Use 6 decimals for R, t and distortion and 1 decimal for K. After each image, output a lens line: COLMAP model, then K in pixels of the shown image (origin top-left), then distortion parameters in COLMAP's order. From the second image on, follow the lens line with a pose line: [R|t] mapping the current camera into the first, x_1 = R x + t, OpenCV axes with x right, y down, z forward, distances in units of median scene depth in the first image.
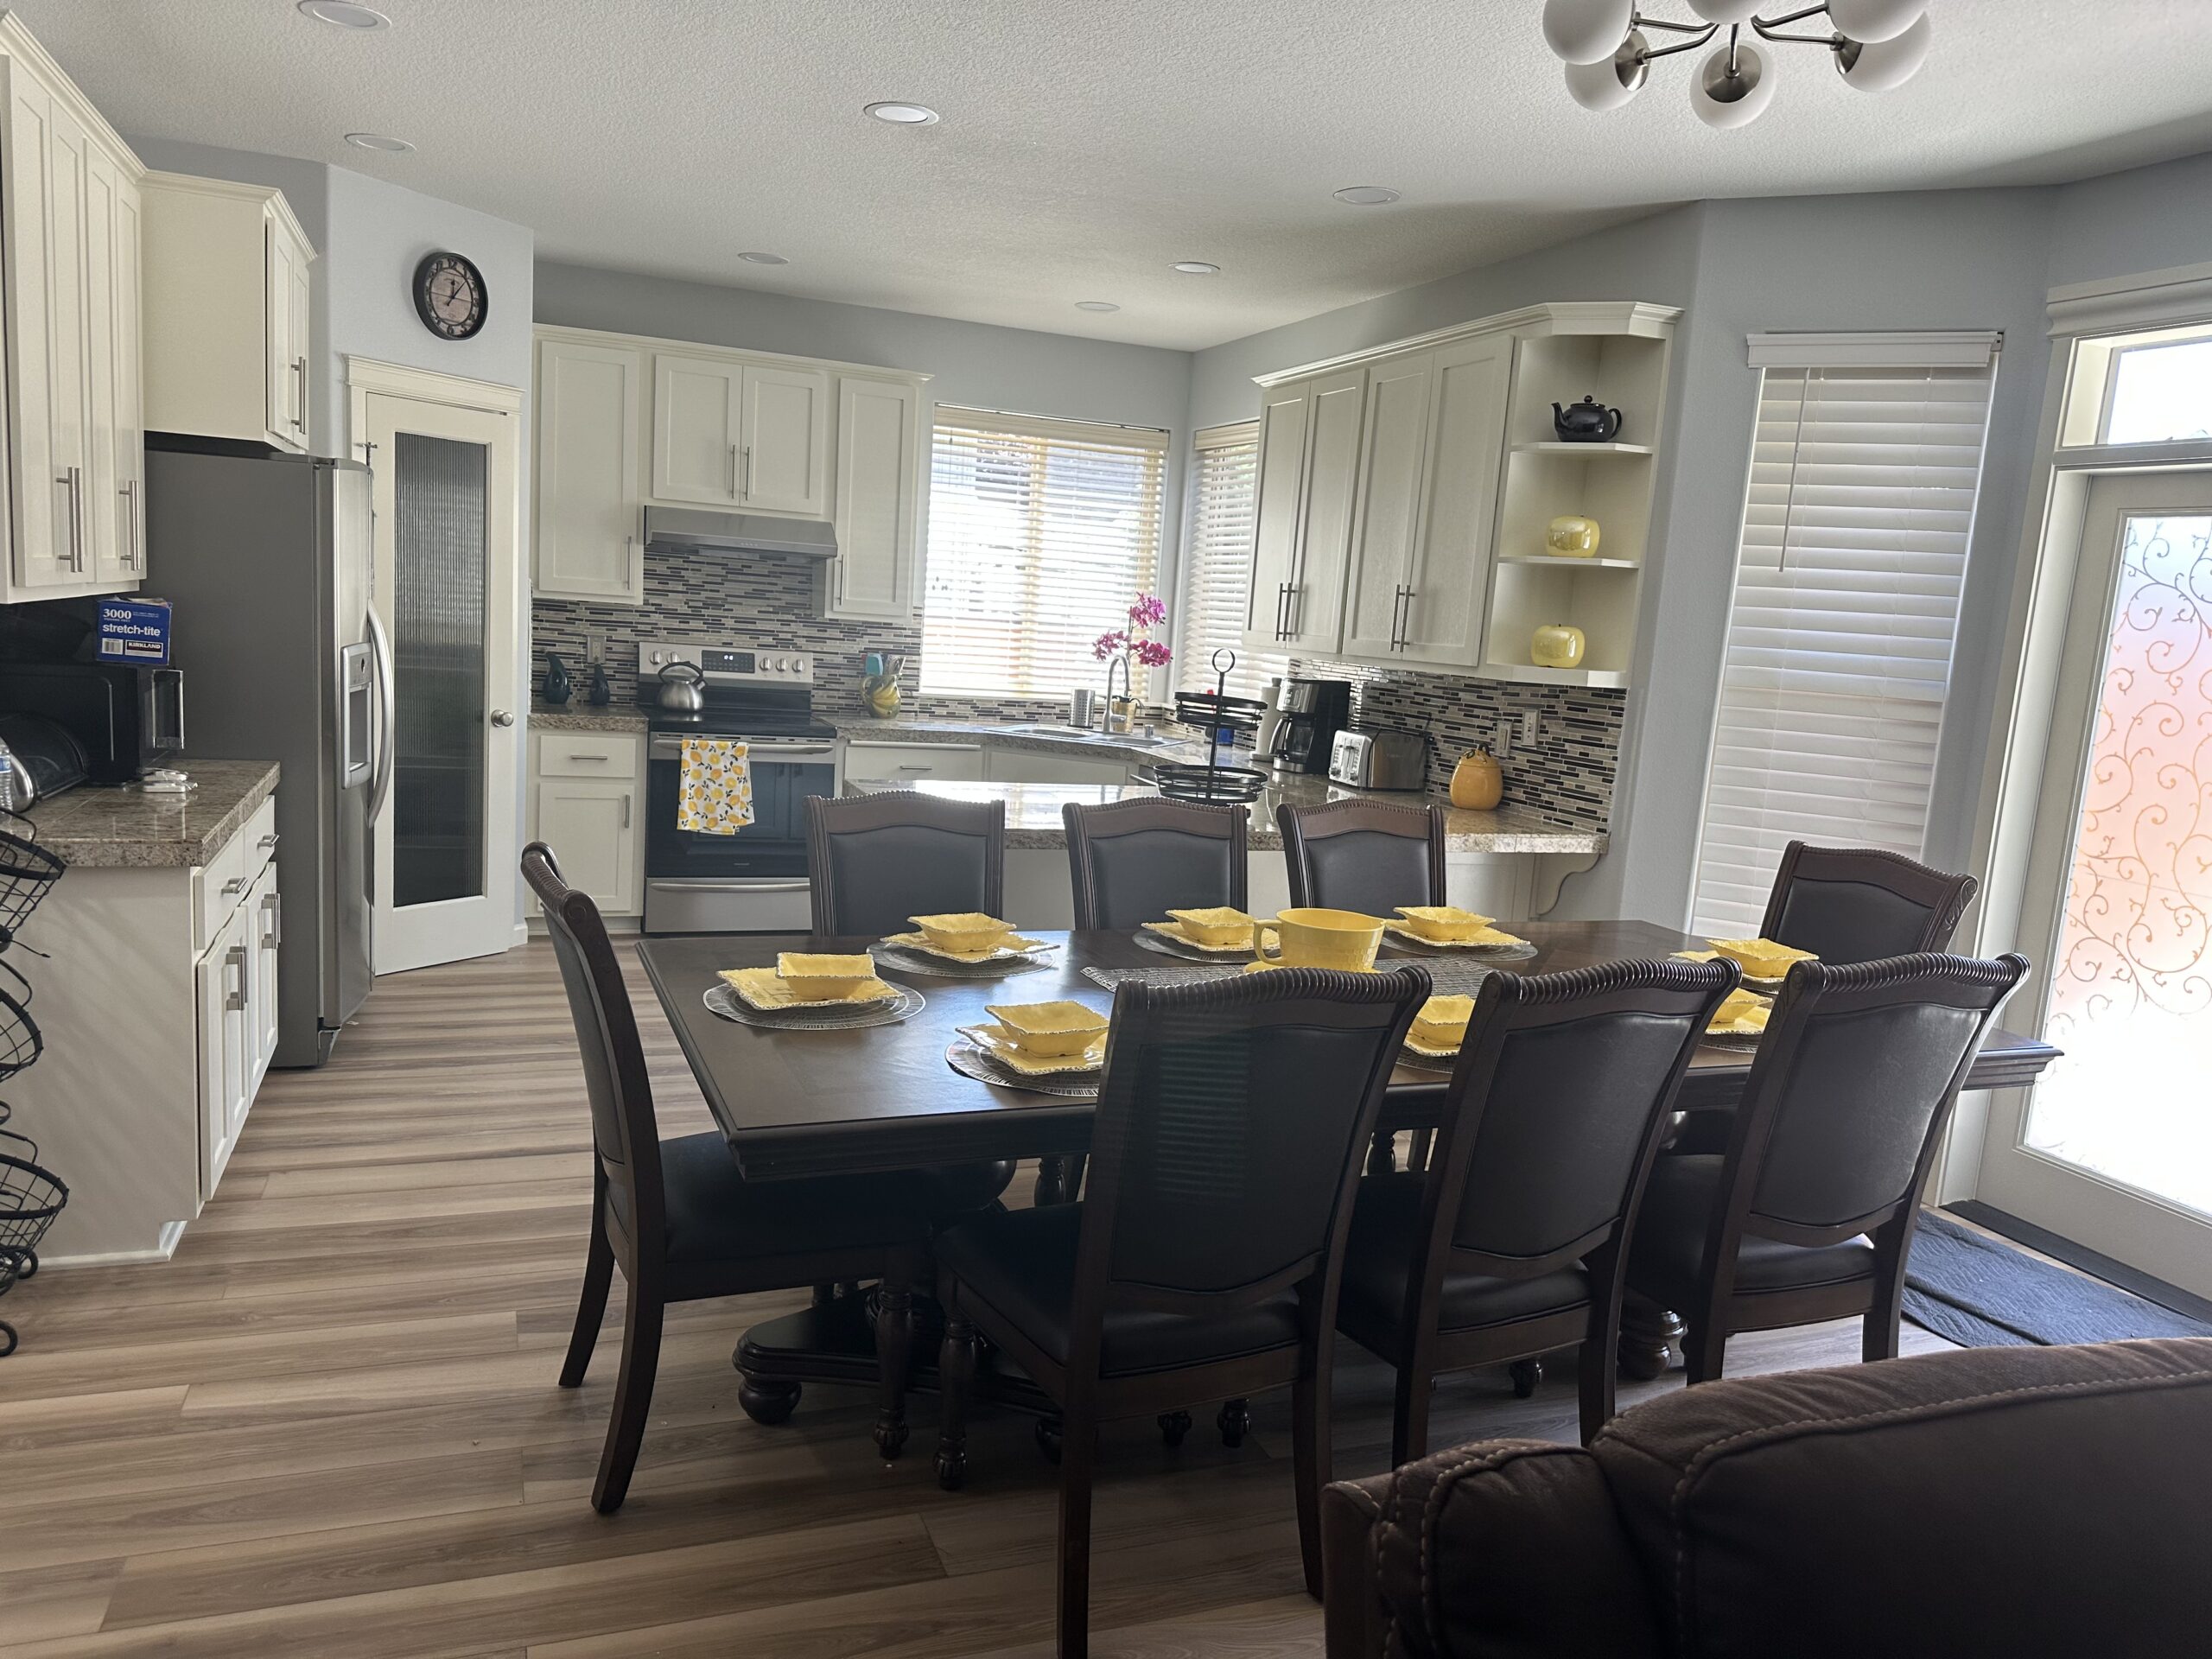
lens RADIAL K [[1558.2, 0, 1106.0], [0, 1558.2, 829.5], [0, 0, 1]] dist [0.204528, -0.001344]
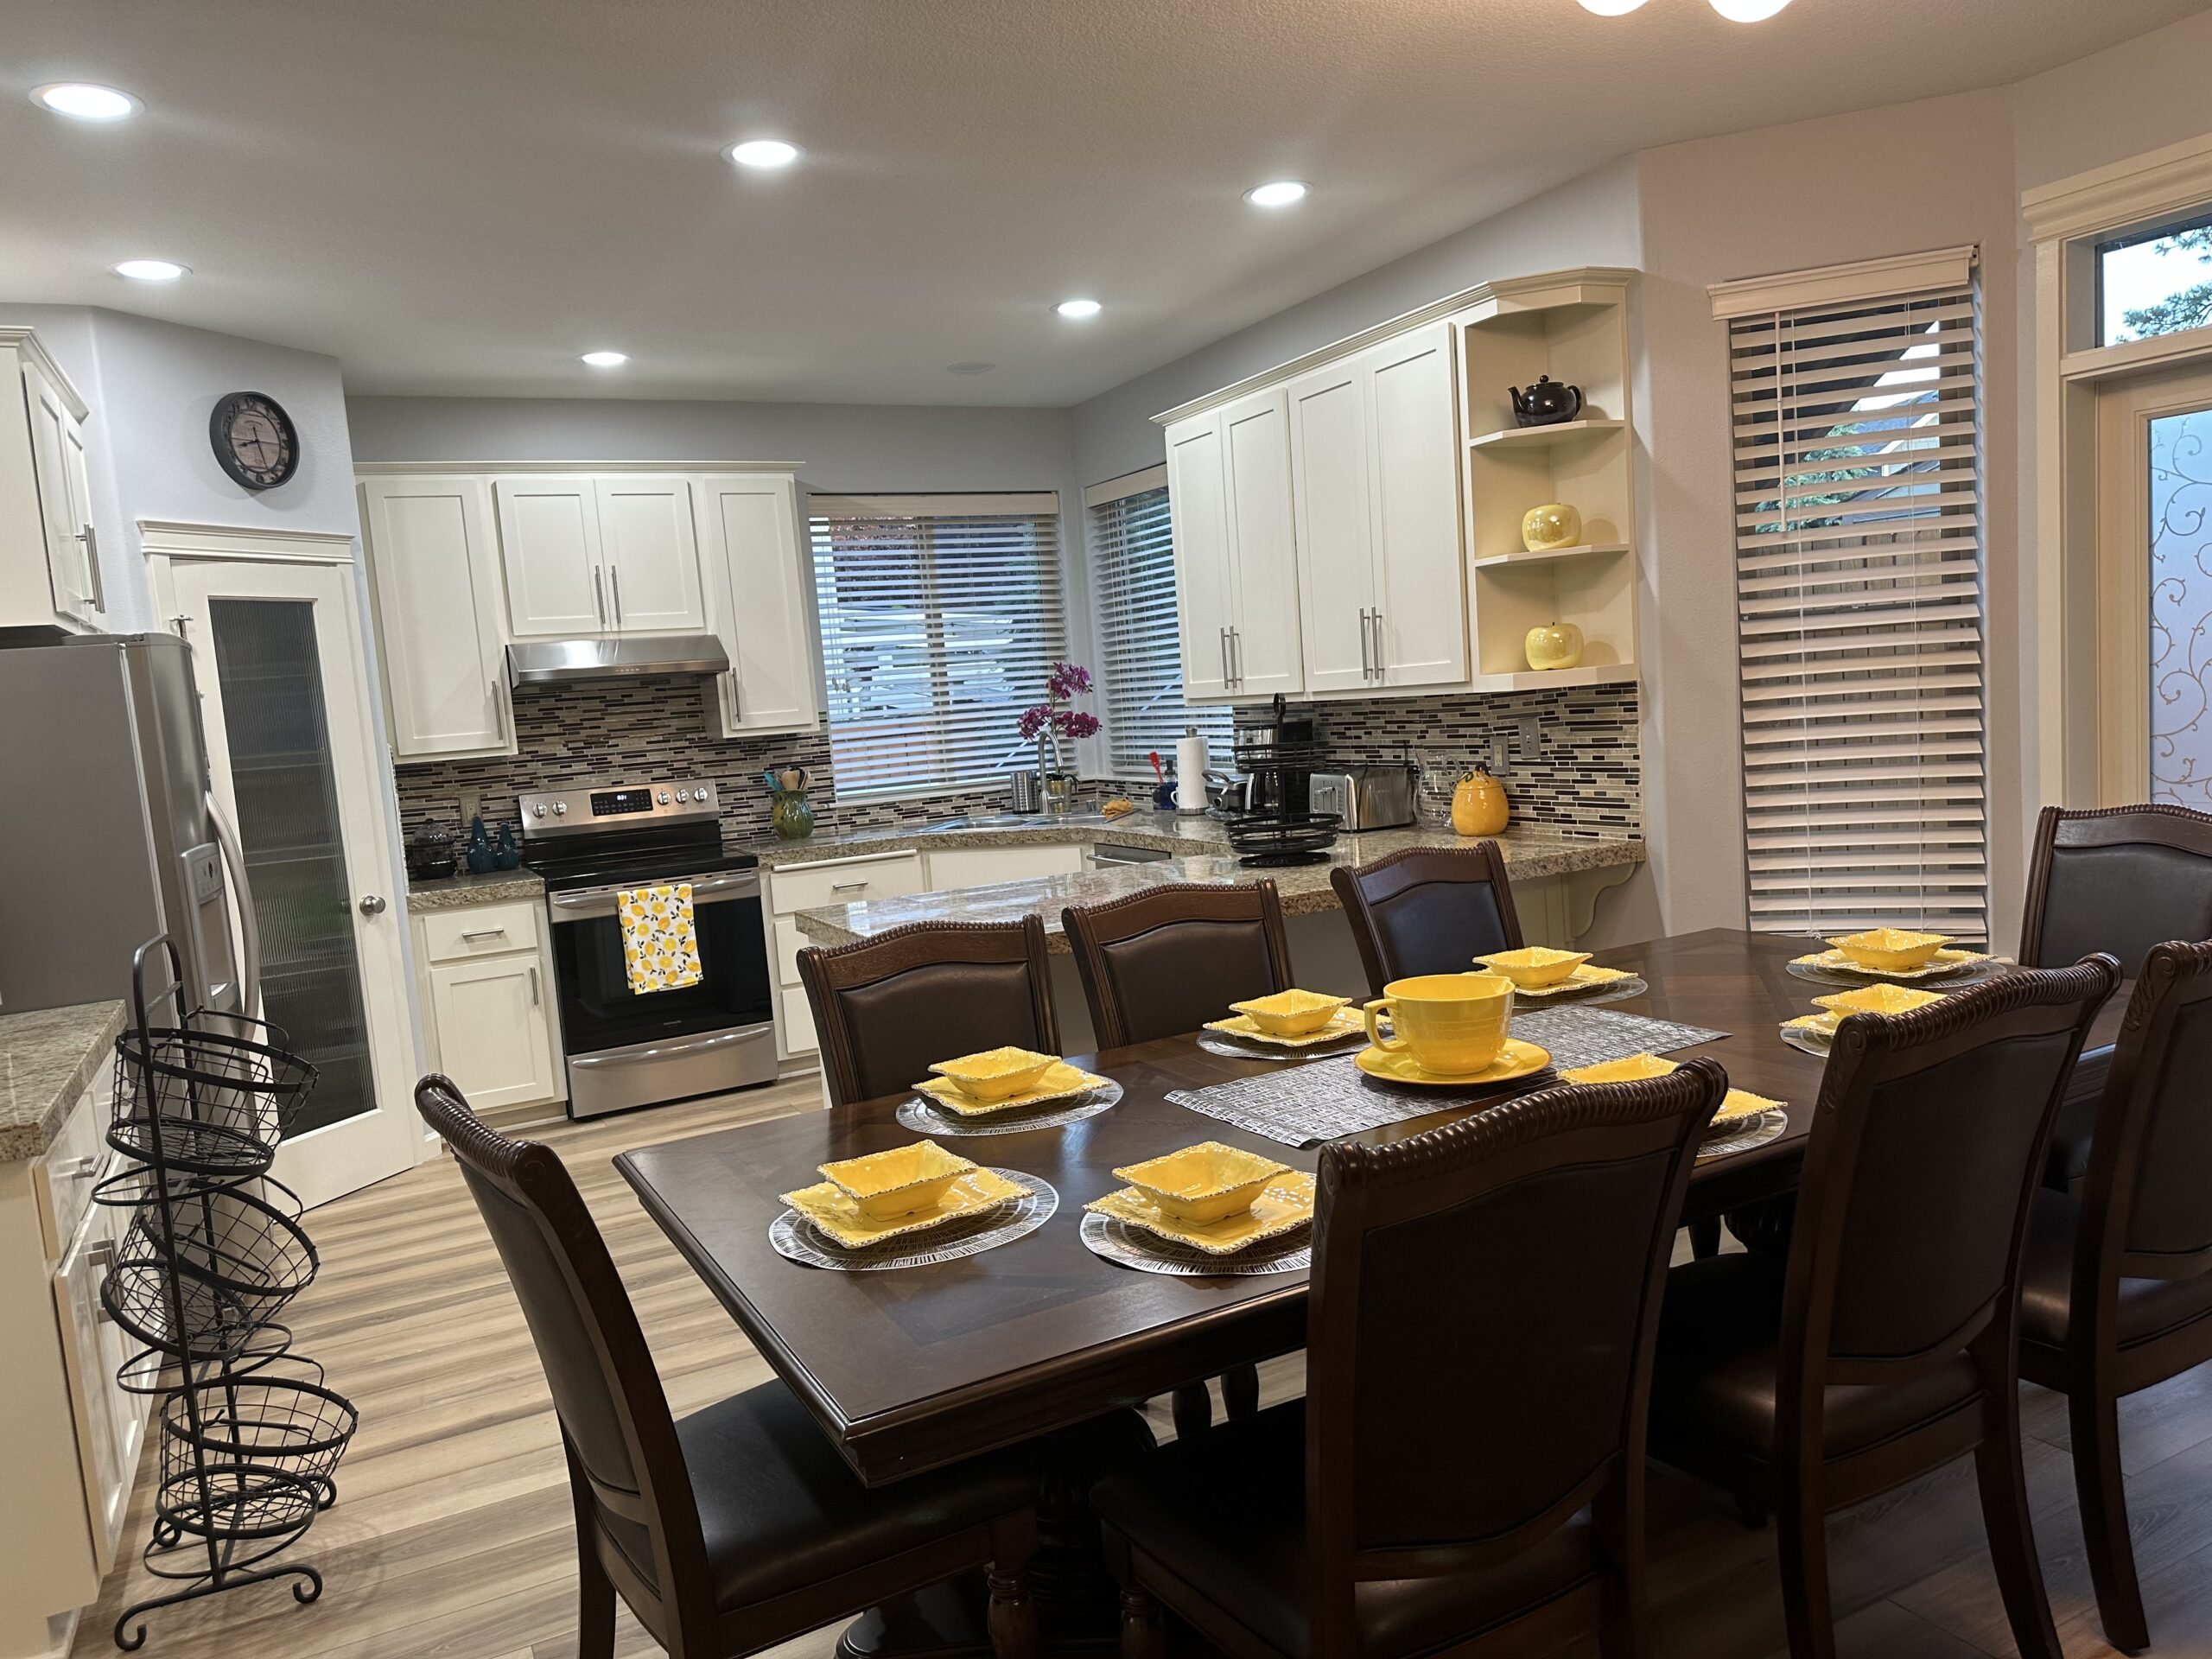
lens RADIAL K [[1533.2, 0, 1102.8], [0, 1533.2, 859.2], [0, 0, 1]] dist [0.134393, 0.000896]
pose [[0.984264, -0.154552, 0.085664, -0.059246], [0.157137, 0.987278, -0.024272, -0.011283], [-0.080822, 0.037351, 0.996028, 0.114007]]
